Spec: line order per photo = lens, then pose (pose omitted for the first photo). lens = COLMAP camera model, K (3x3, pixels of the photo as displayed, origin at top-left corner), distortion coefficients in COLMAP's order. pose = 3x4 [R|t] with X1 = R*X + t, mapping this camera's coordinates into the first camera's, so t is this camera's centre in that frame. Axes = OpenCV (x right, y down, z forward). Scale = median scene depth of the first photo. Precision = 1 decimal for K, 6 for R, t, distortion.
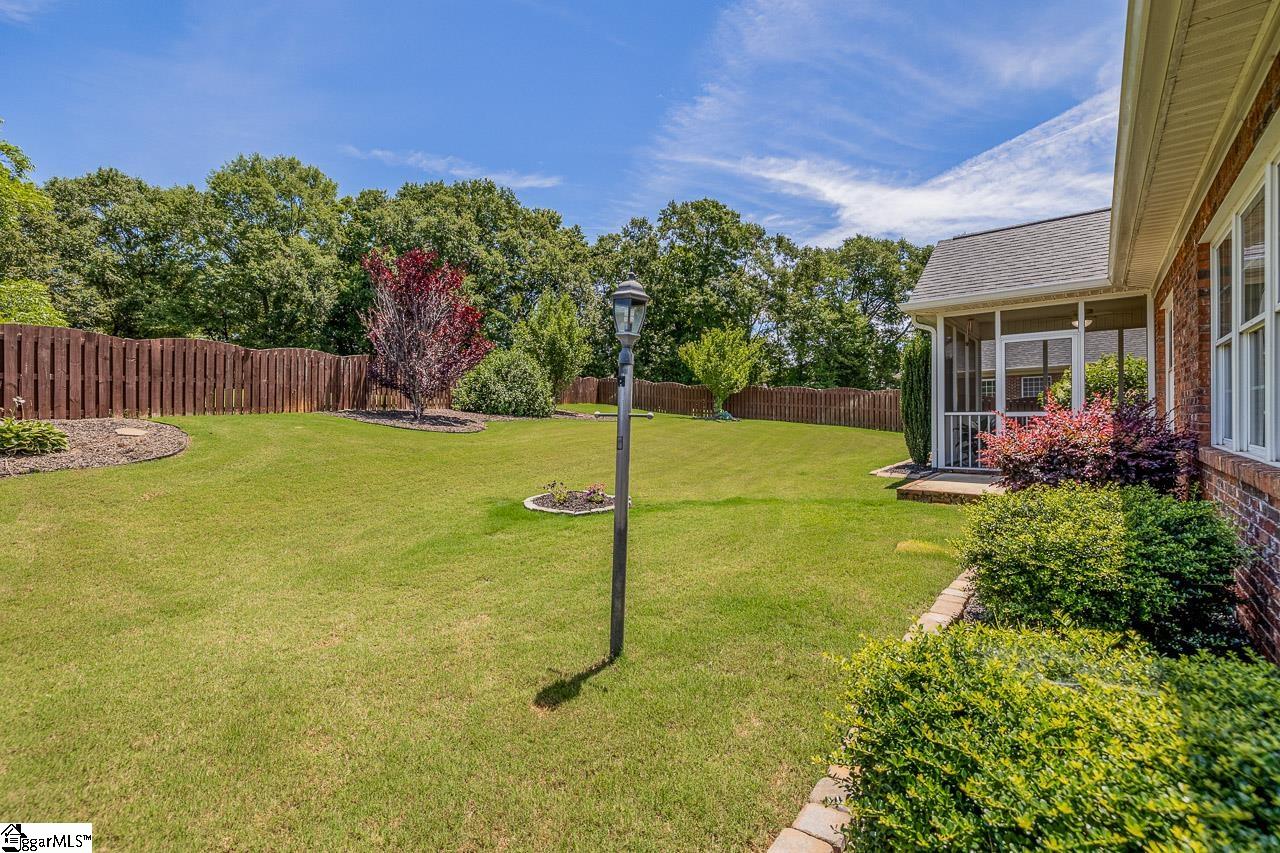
lens RADIAL K [[546.5, 0, 643.0], [0, 546.5, 406.0], [0, 0, 1]] dist [0.001859, 0.000310]
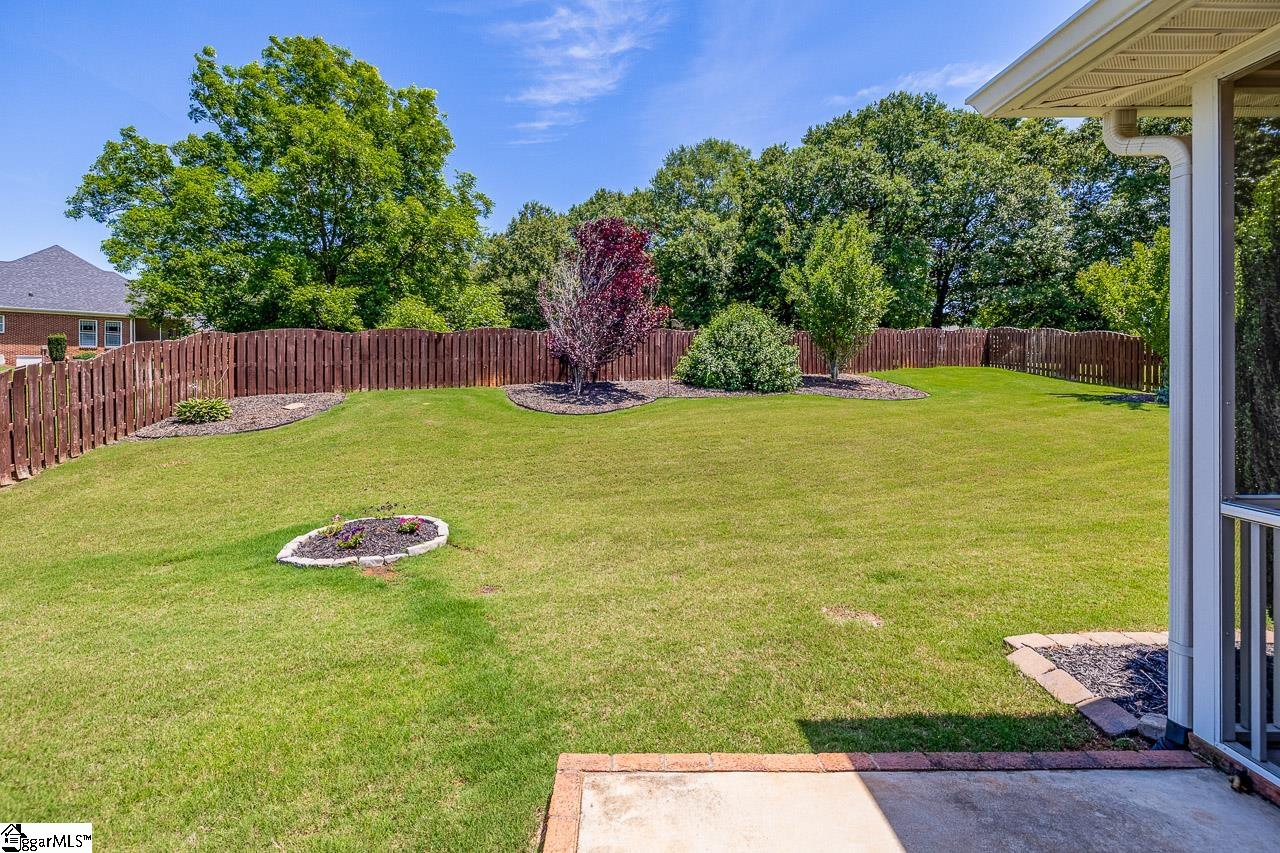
lens RADIAL K [[564.7, 0, 636.6], [0, 564.7, 364.5], [0, 0, 1]] dist [-0.001432, -0.000001]
pose [[0.644763, 0.000049, -0.764382, 0.314299], [0.009870, 0.999916, 0.008390, -0.027661], [0.764319, -0.012954, 0.644709, 0.364353]]
